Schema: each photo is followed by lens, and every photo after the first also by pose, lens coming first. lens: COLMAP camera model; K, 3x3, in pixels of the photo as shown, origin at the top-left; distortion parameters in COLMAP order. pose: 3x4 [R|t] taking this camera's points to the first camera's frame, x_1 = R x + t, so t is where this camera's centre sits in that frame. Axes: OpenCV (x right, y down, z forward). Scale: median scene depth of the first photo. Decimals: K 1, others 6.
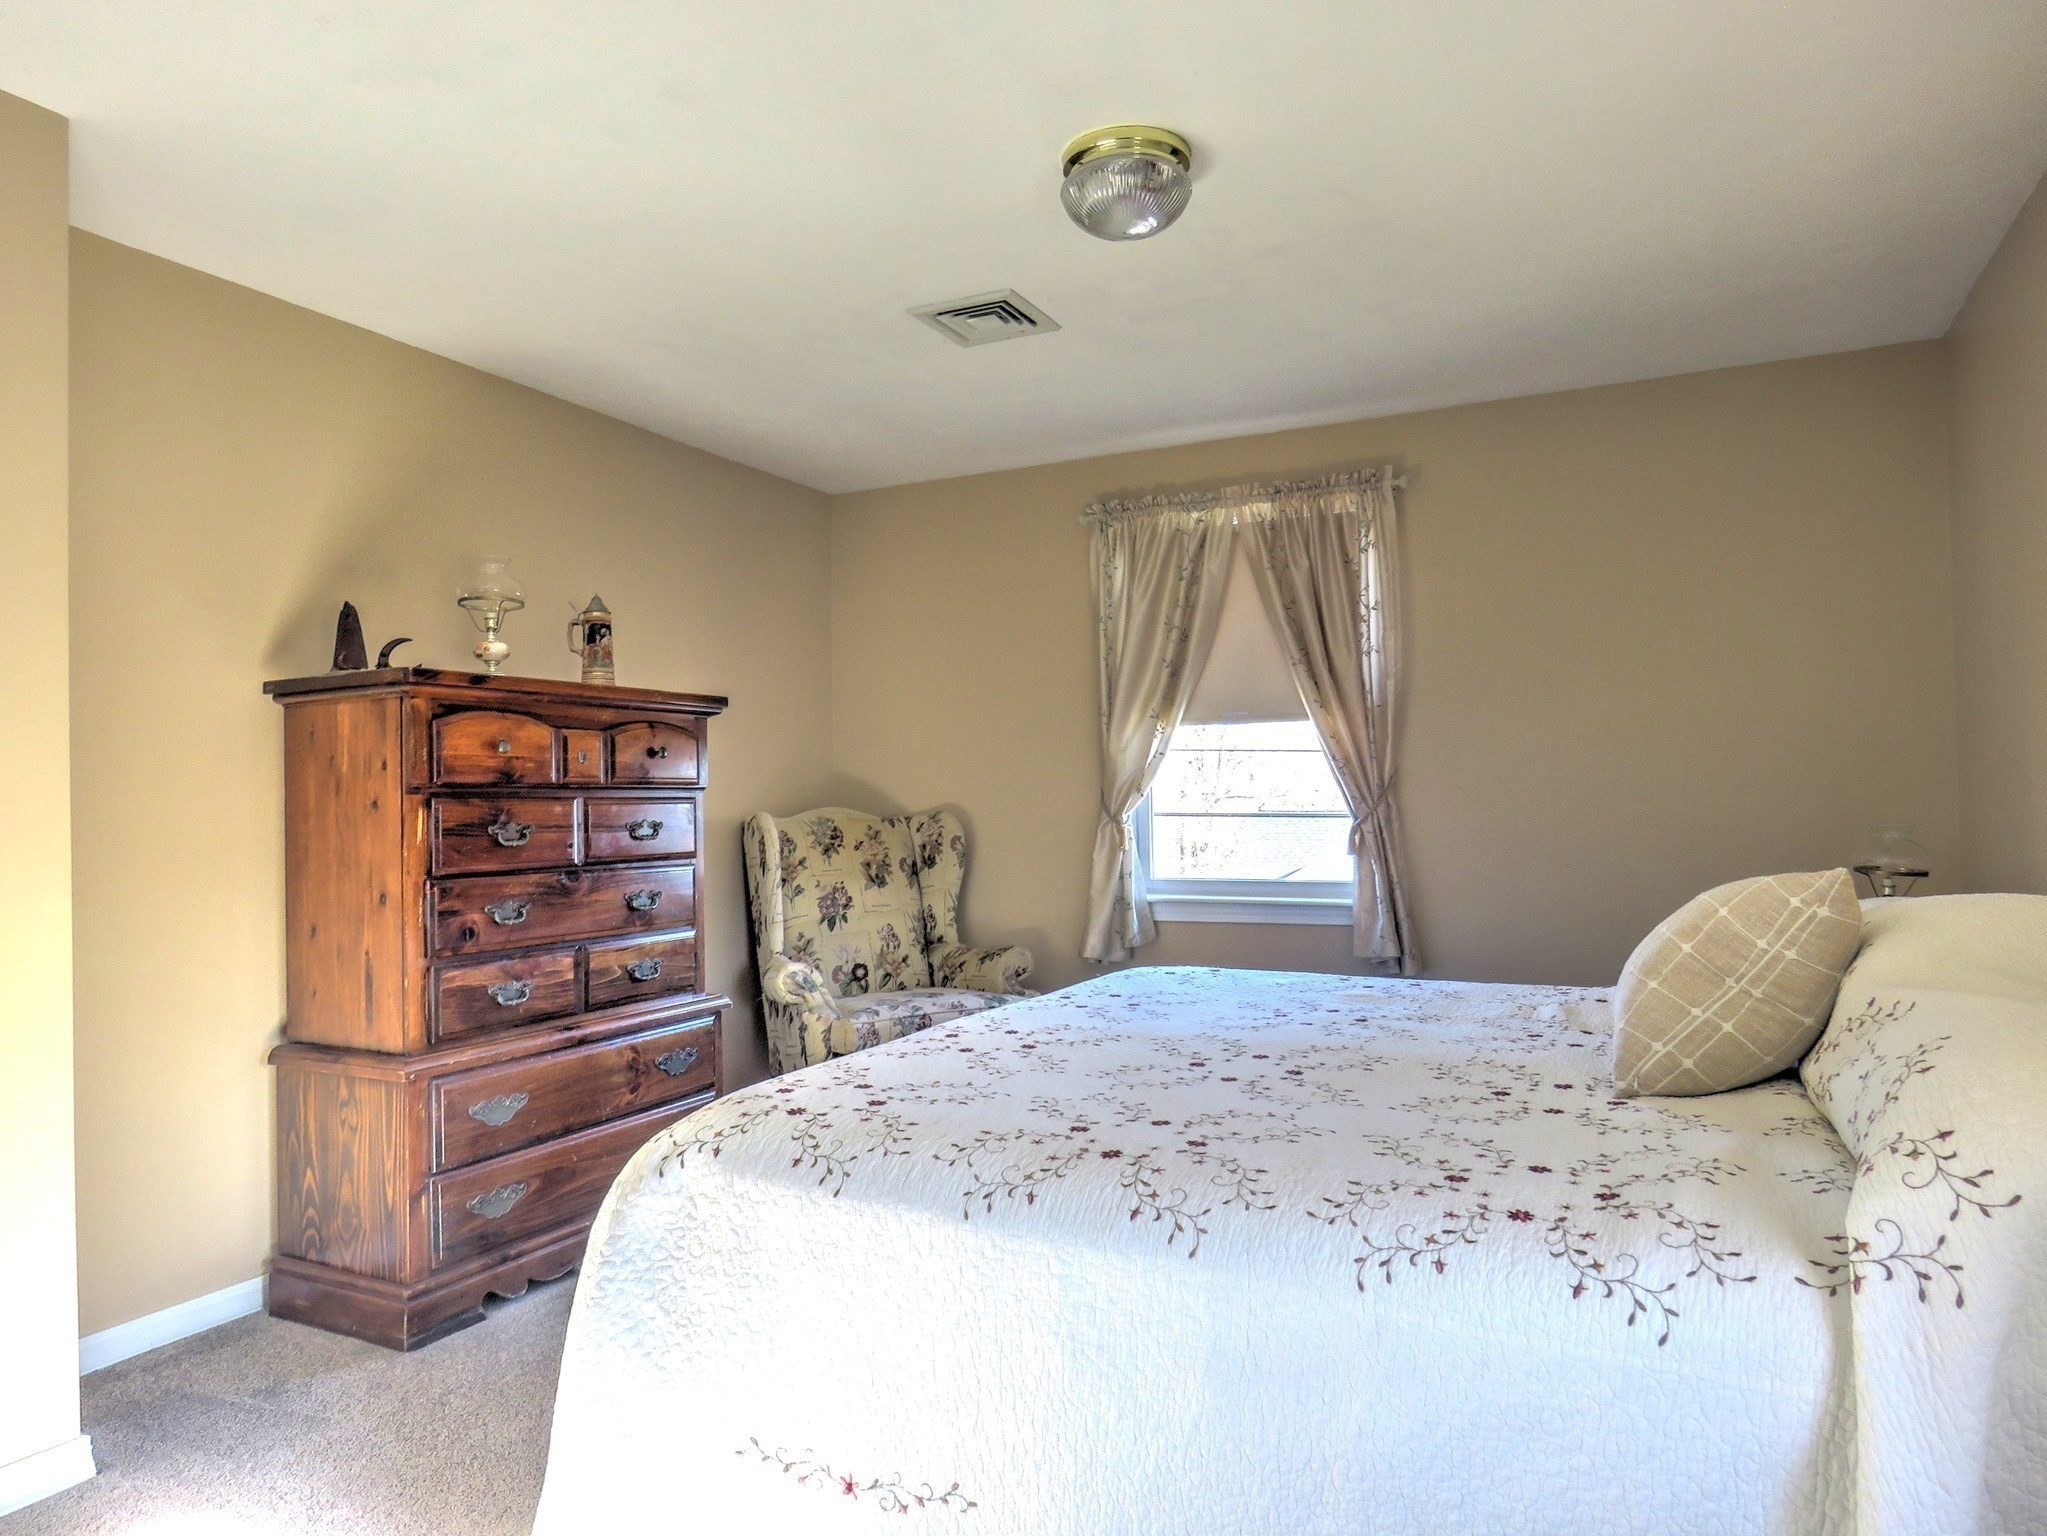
lens RADIAL K [[1376.9, 0, 1023.5], [0, 1376.9, 768.0], [0, 0, 1]] dist [-0.005221, 0.003137]
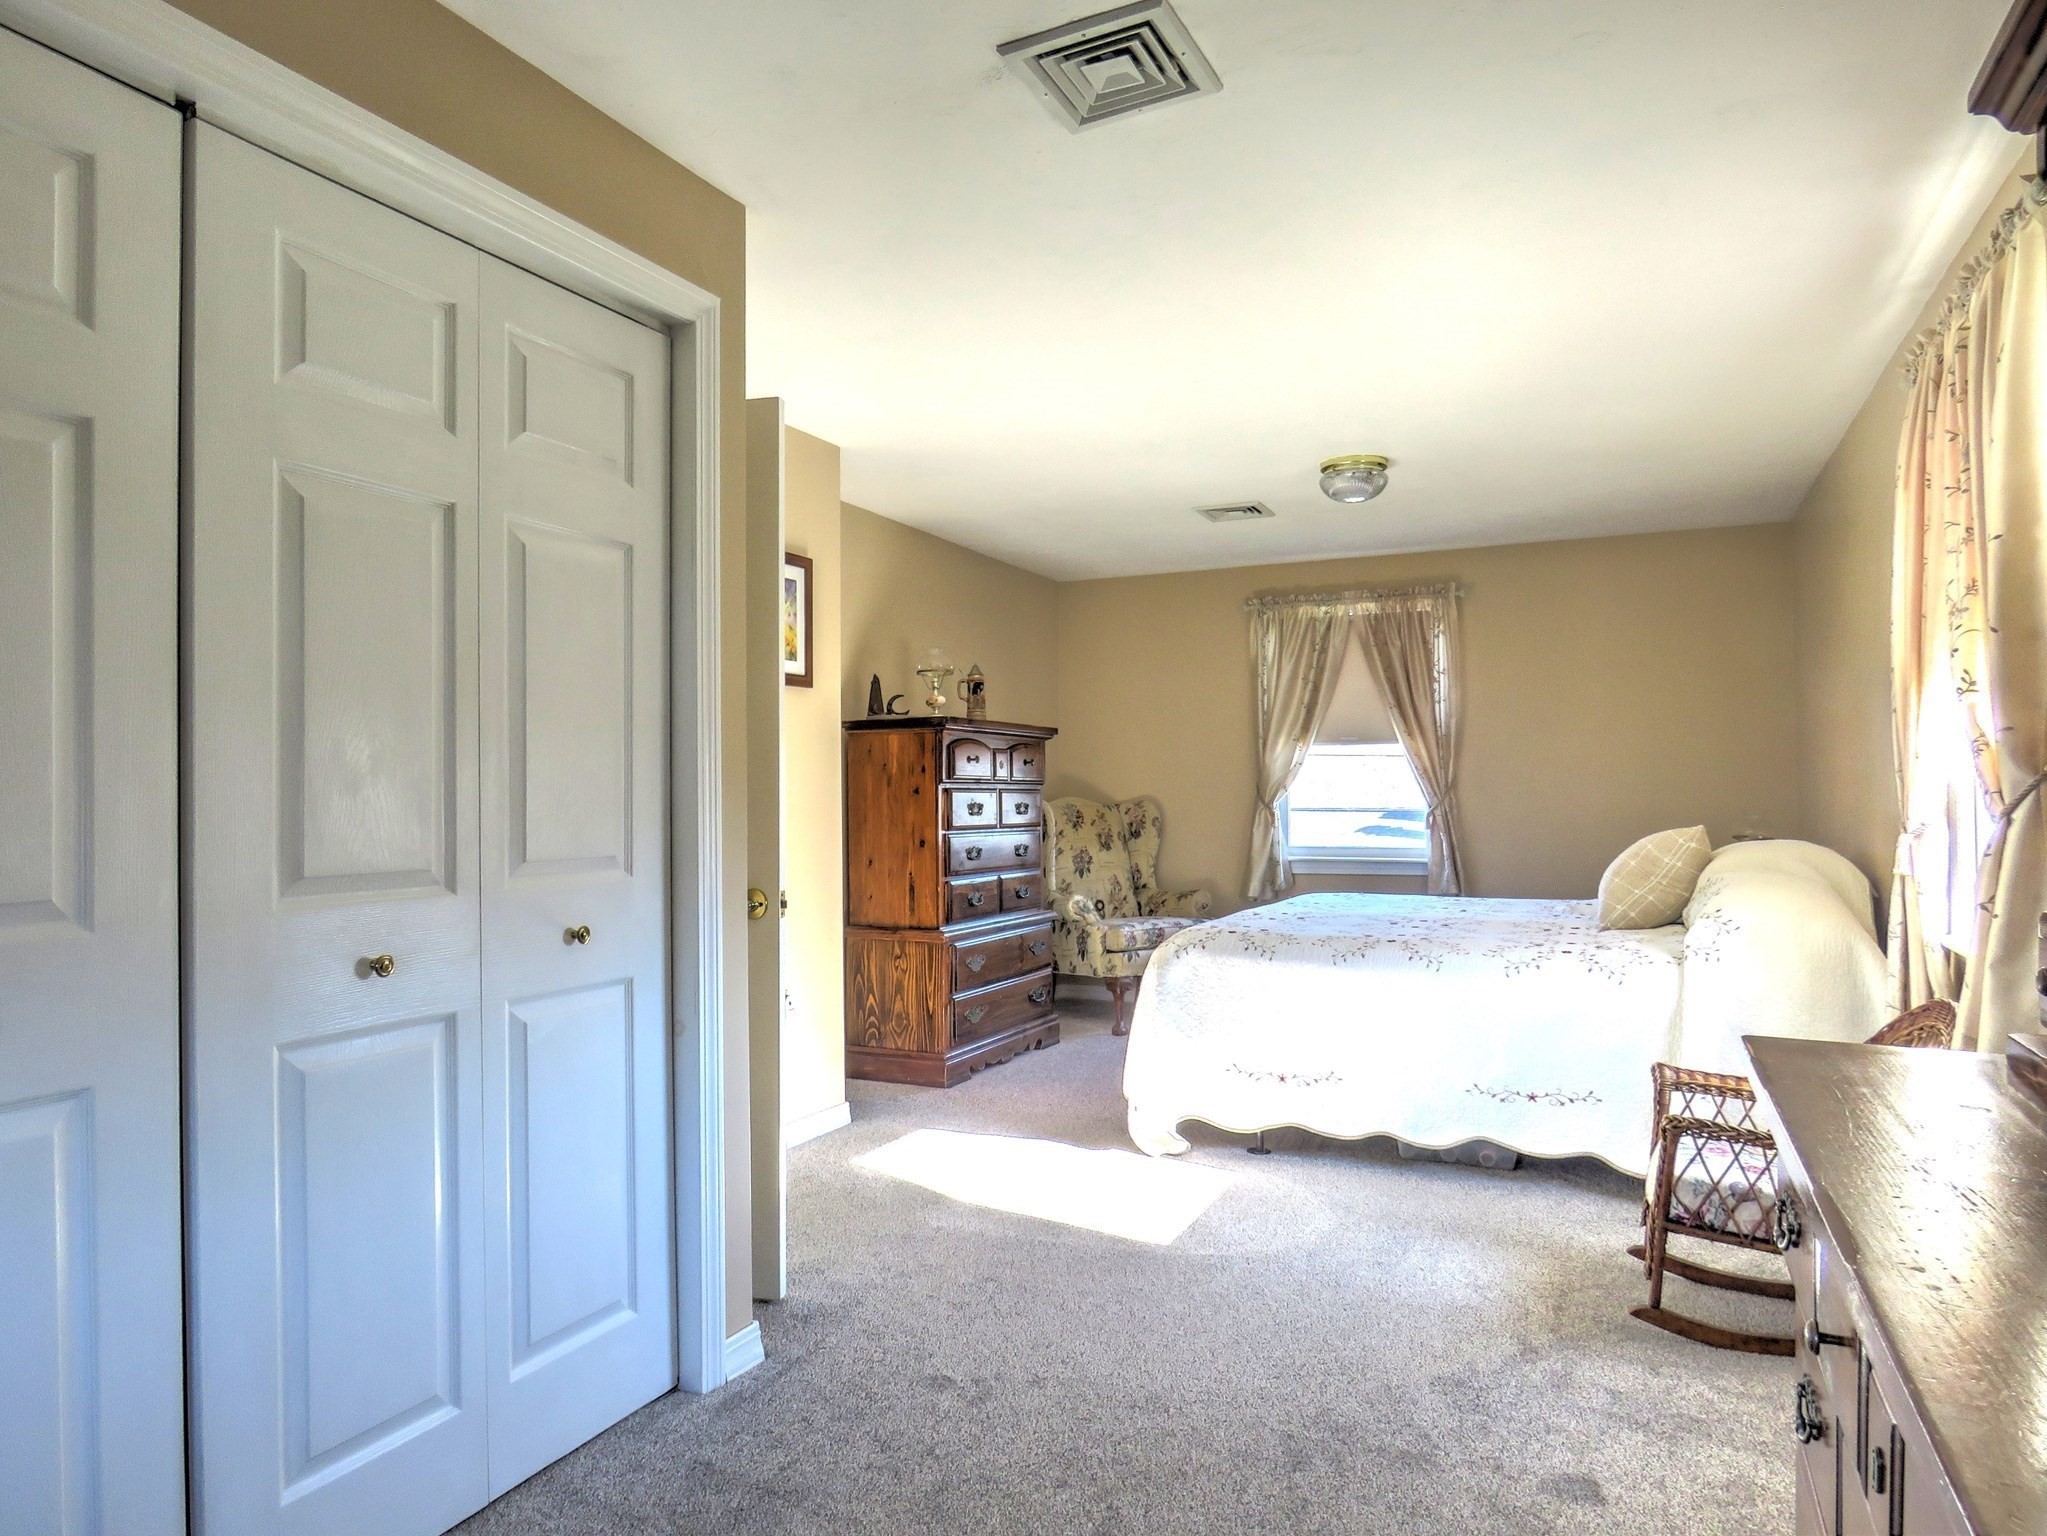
lens RADIAL K [[1376.9, 0, 1023.5], [0, 1376.9, 768.0], [0, 0, 1]] dist [-0.005221, 0.003137]
pose [[0.999689, 0.010344, 0.022713, -0.257417], [-0.010406, 0.999942, 0.002619, -0.007070], [-0.022685, -0.002854, 0.999739, -0.557369]]
